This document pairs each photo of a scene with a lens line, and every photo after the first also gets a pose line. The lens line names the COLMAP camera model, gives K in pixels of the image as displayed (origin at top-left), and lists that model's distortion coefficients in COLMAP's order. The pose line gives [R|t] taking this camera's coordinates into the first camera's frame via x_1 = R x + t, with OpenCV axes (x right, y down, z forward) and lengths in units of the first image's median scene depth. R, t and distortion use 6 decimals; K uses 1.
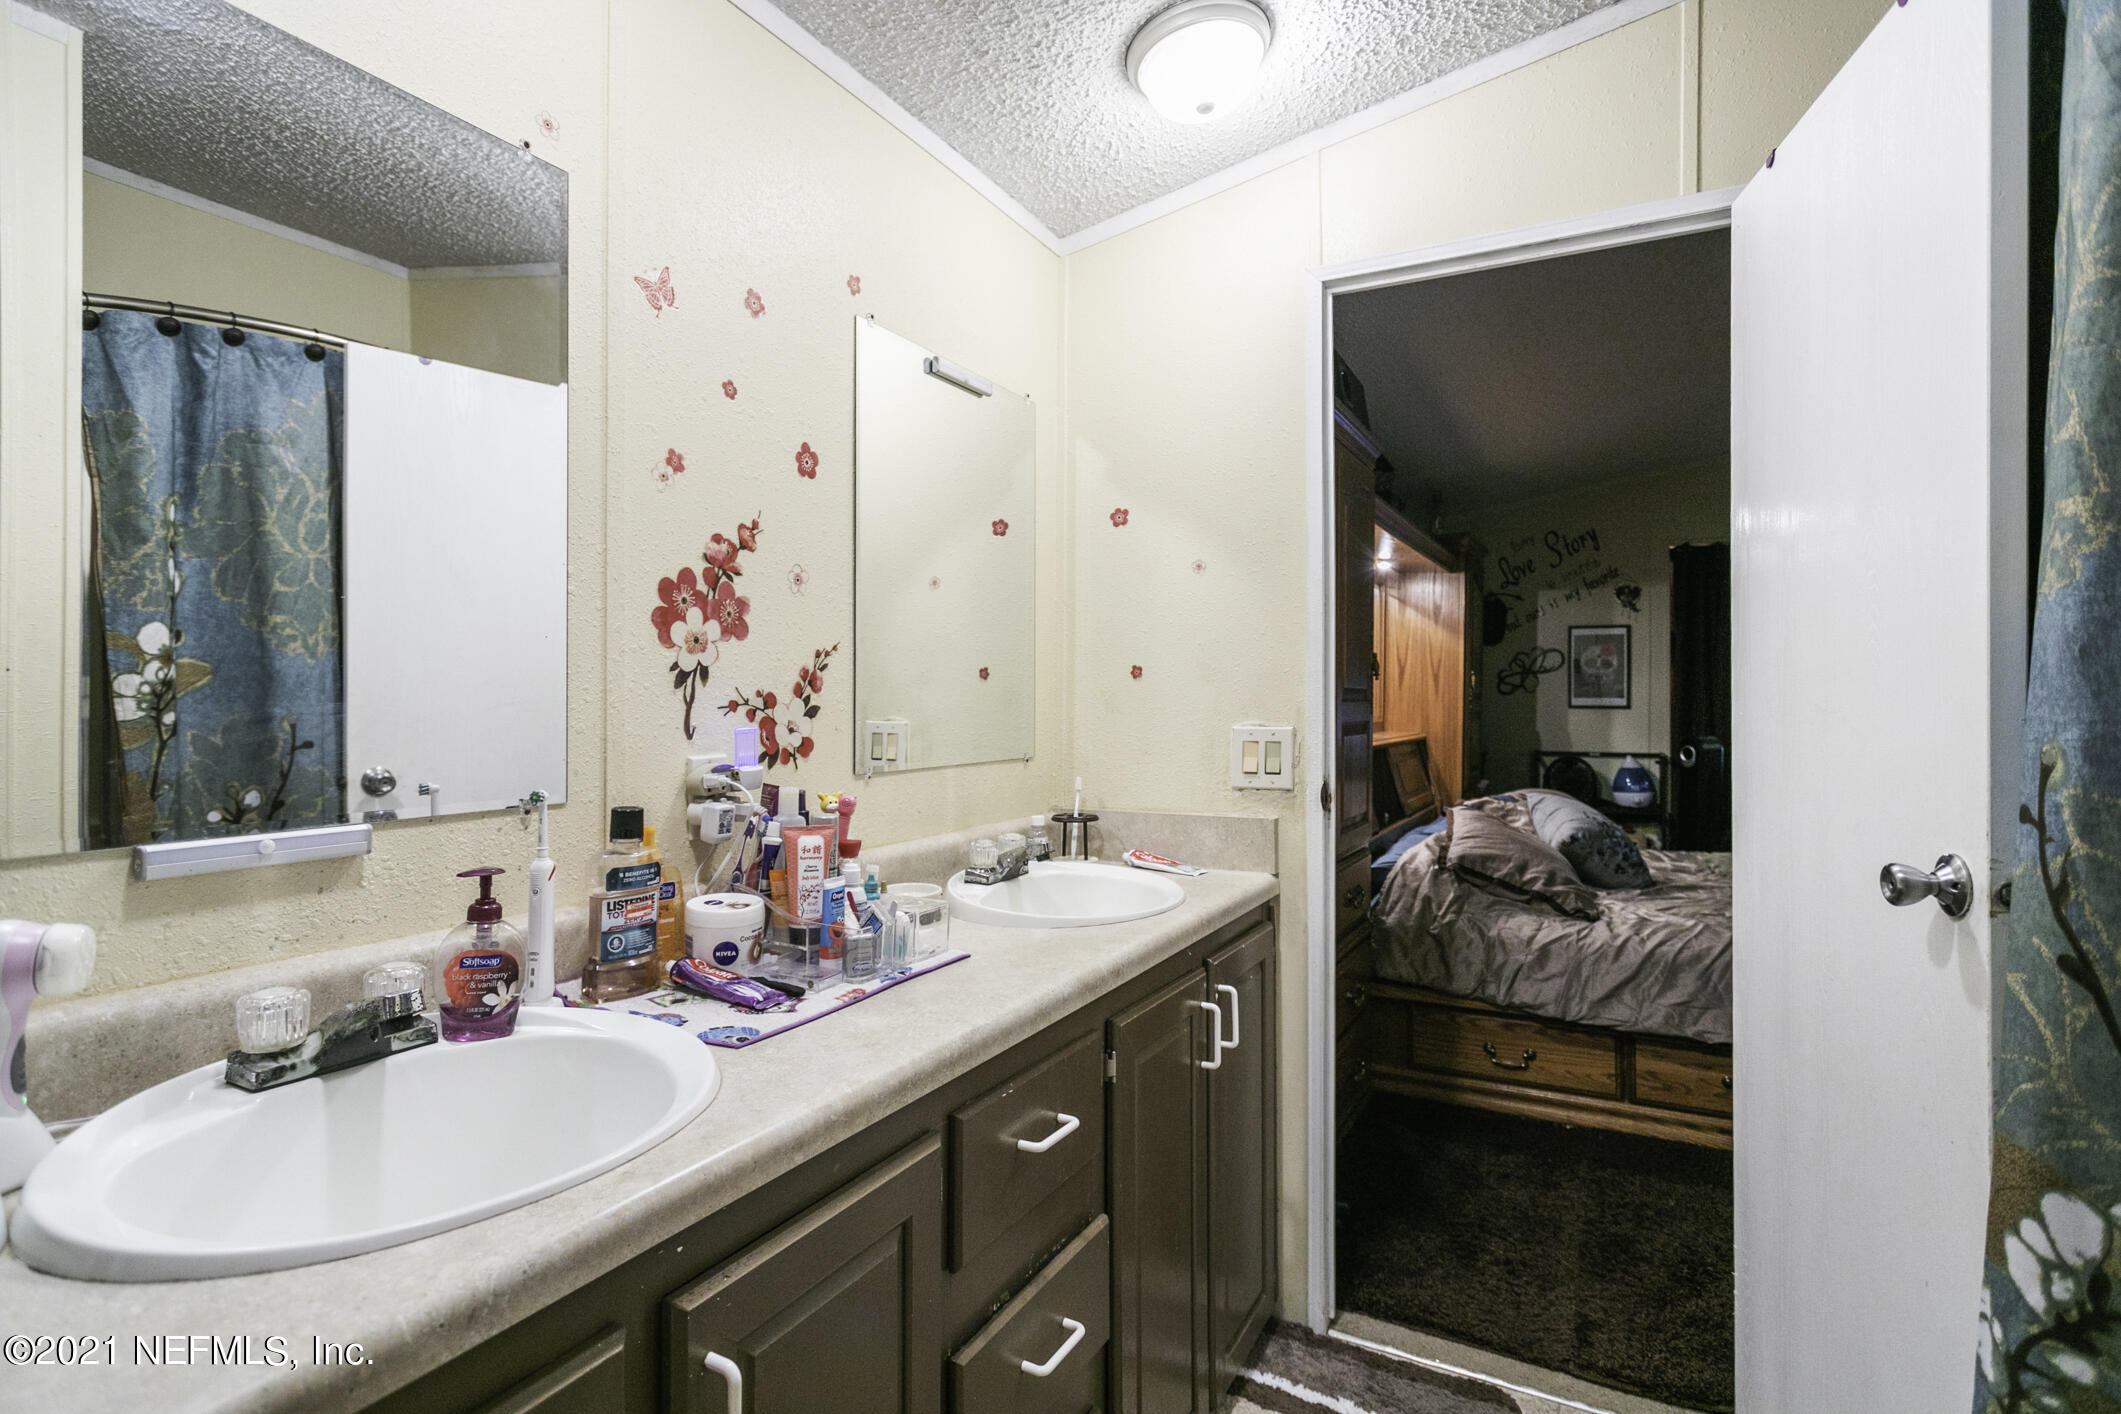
lens RADIAL K [[1020.7, 0, 1059.7], [0, 1020.7, 697.2], [0, 0, 1]] dist [-0.001268, 0.000263]
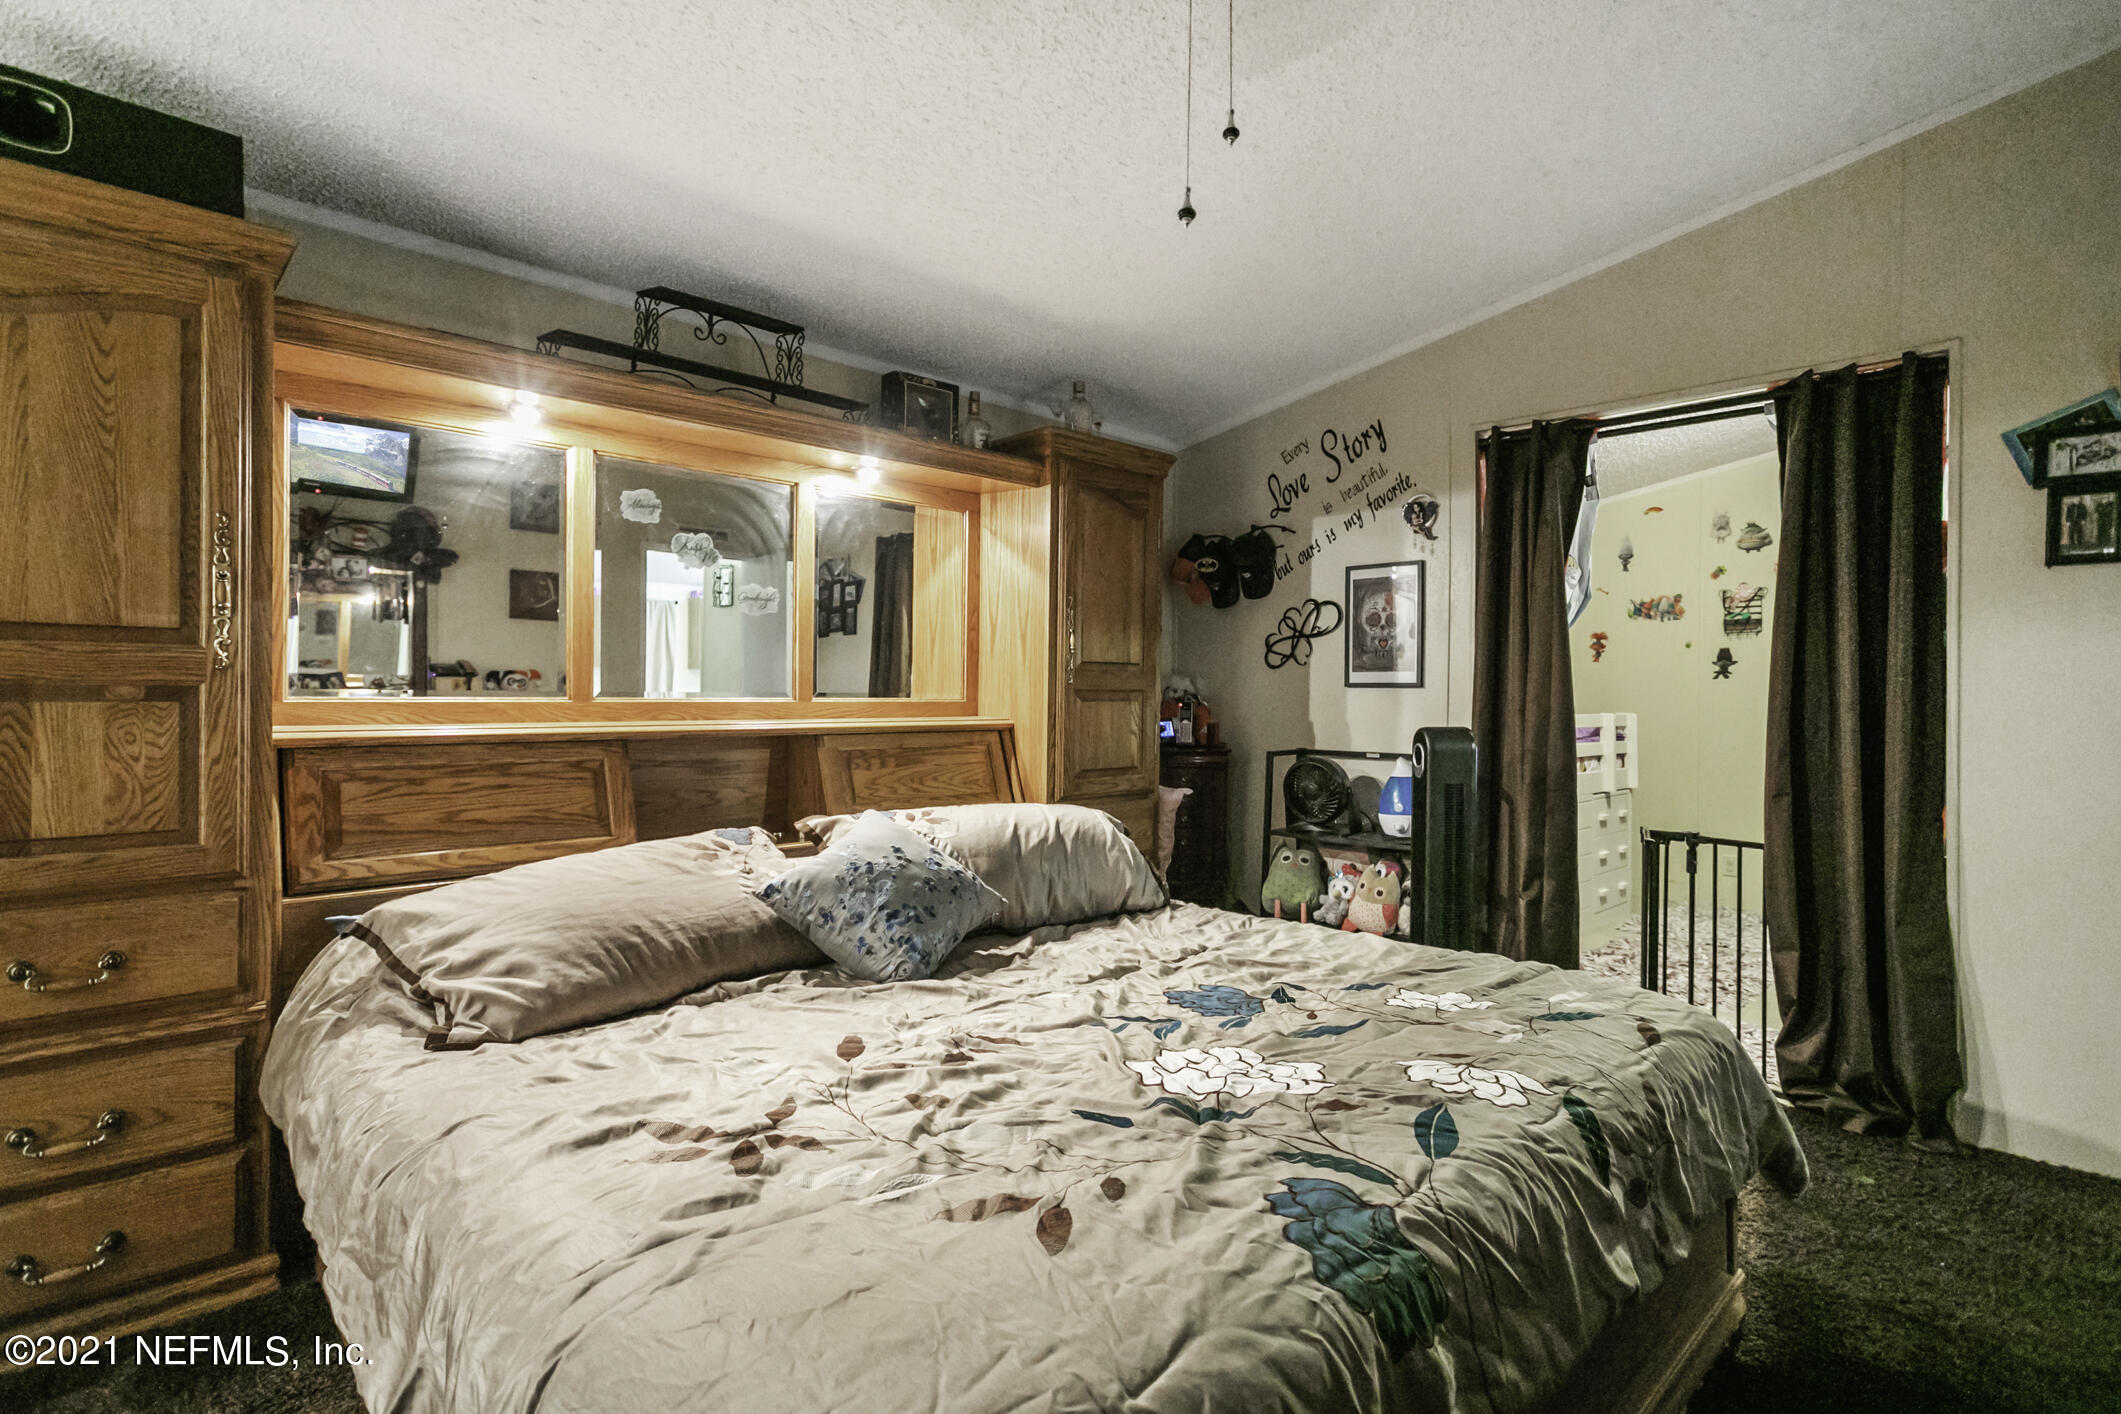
lens RADIAL K [[1020.7, 0, 1057.7], [0, 1020.7, 694.9], [0, 0, 1]] dist [-0.001268, 0.000263]
pose [[0.957574, -0.000075, -0.288188, 0.511801], [-0.000334, 0.999999, -0.001370, 0.017008], [0.288188, 0.001408, 0.957573, 0.293097]]
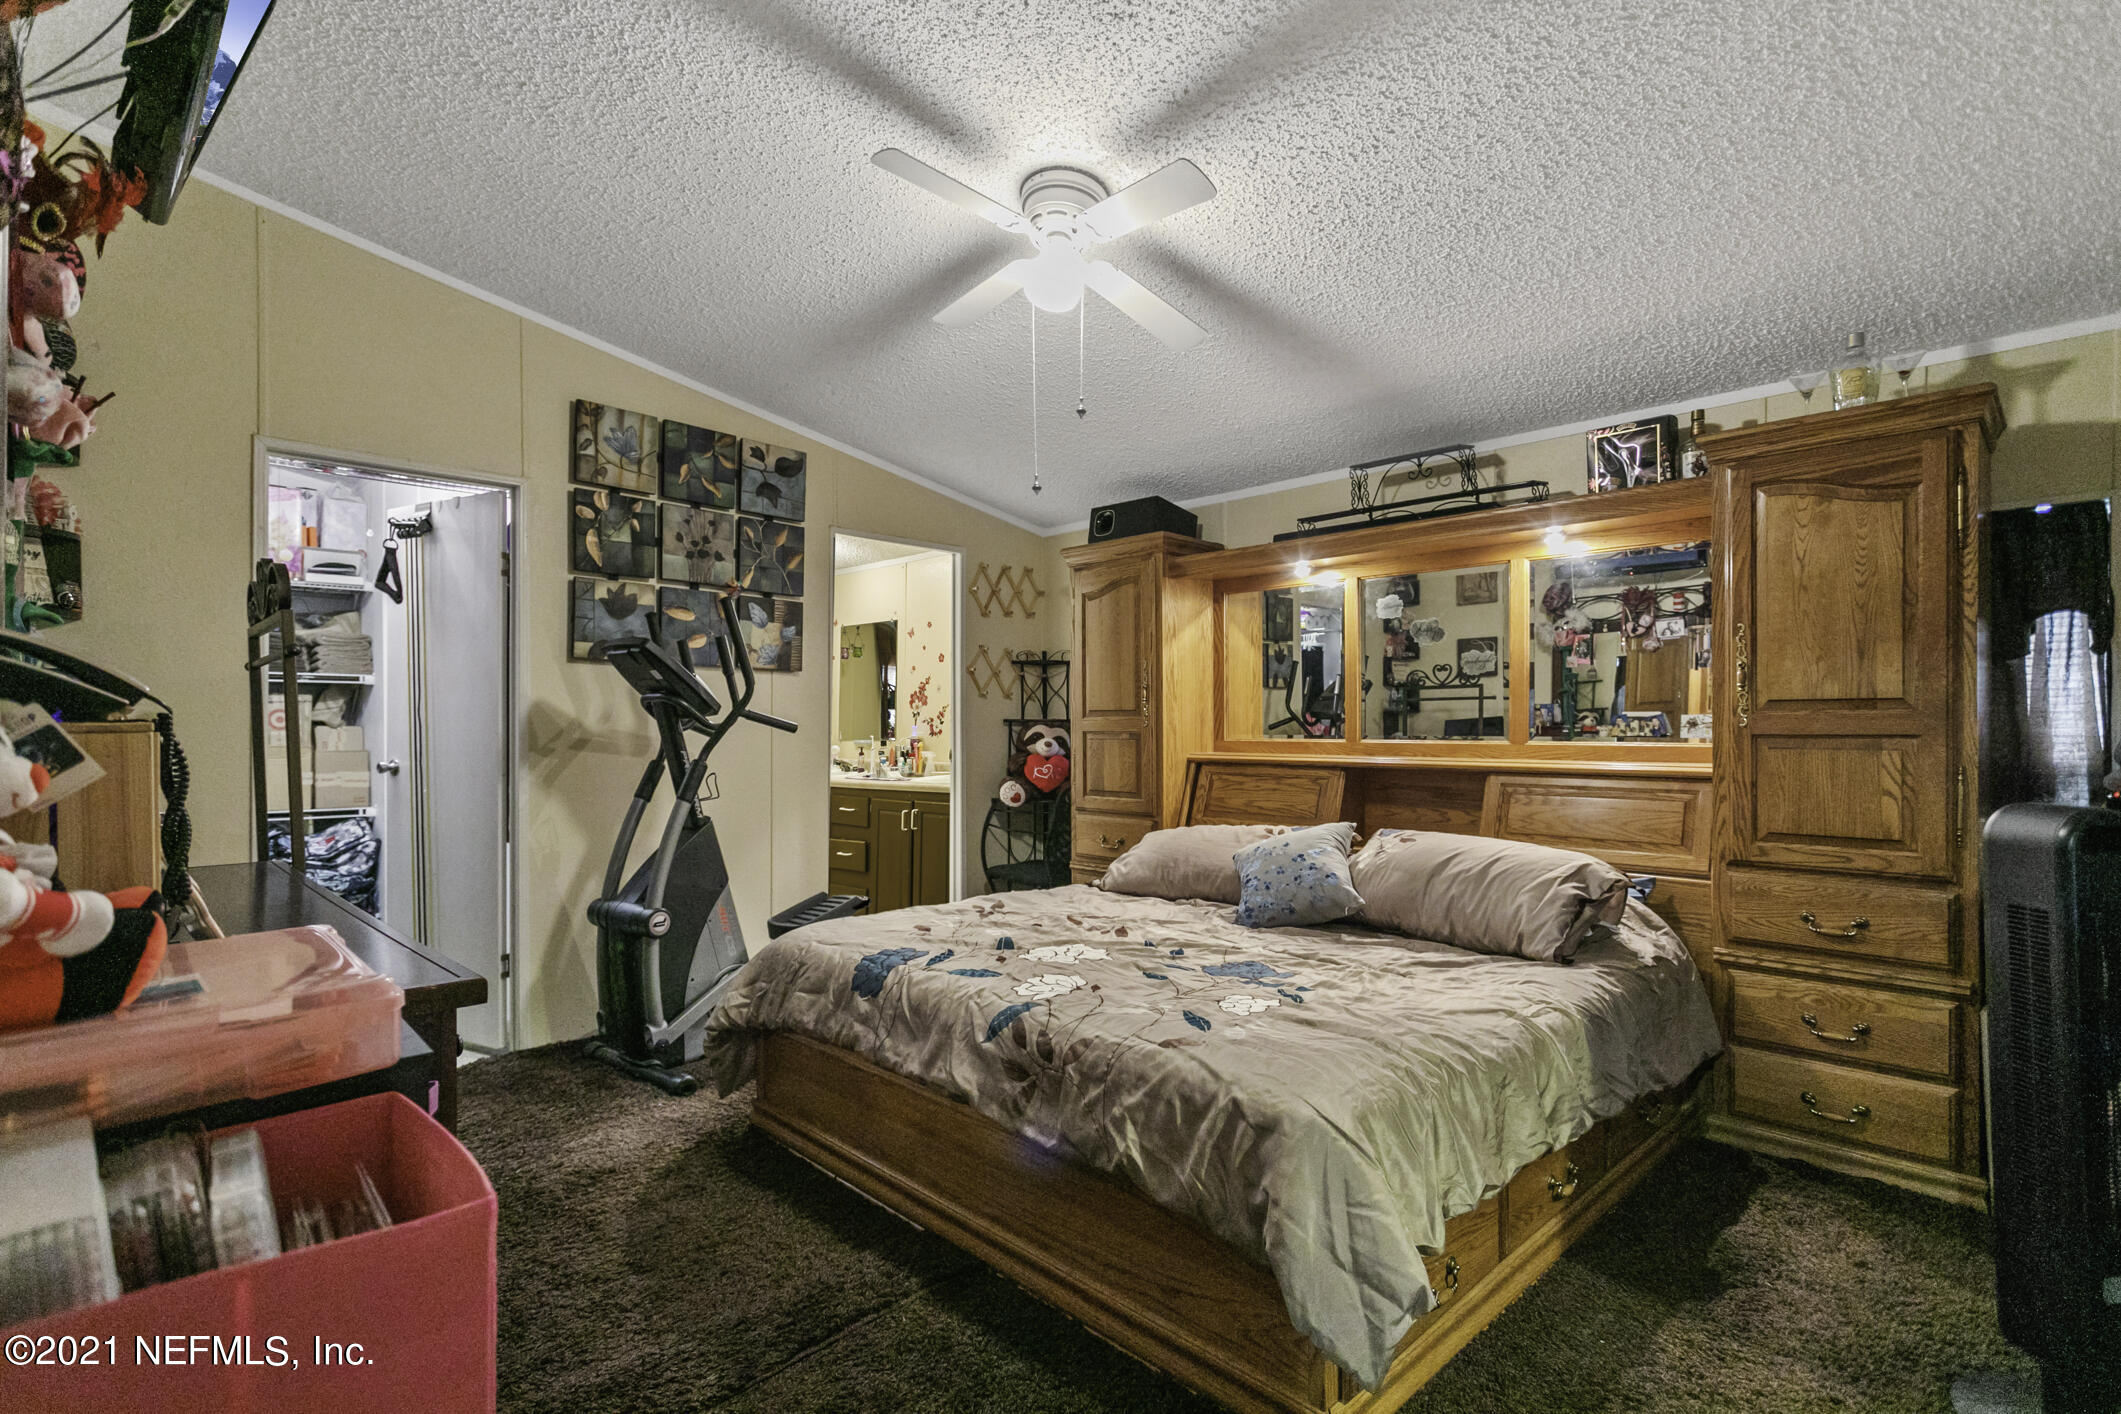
lens RADIAL K [[1020.7, 0, 1062.7], [0, 1020.7, 722.9], [0, 0, 1]] dist [-0.001268, 0.000263]
pose [[-0.255489, -0.004455, -0.966802, 0.926223], [0.000717, 0.999988, -0.004798, 0.009211], [0.966812, -0.001919, -0.255483, 0.670752]]
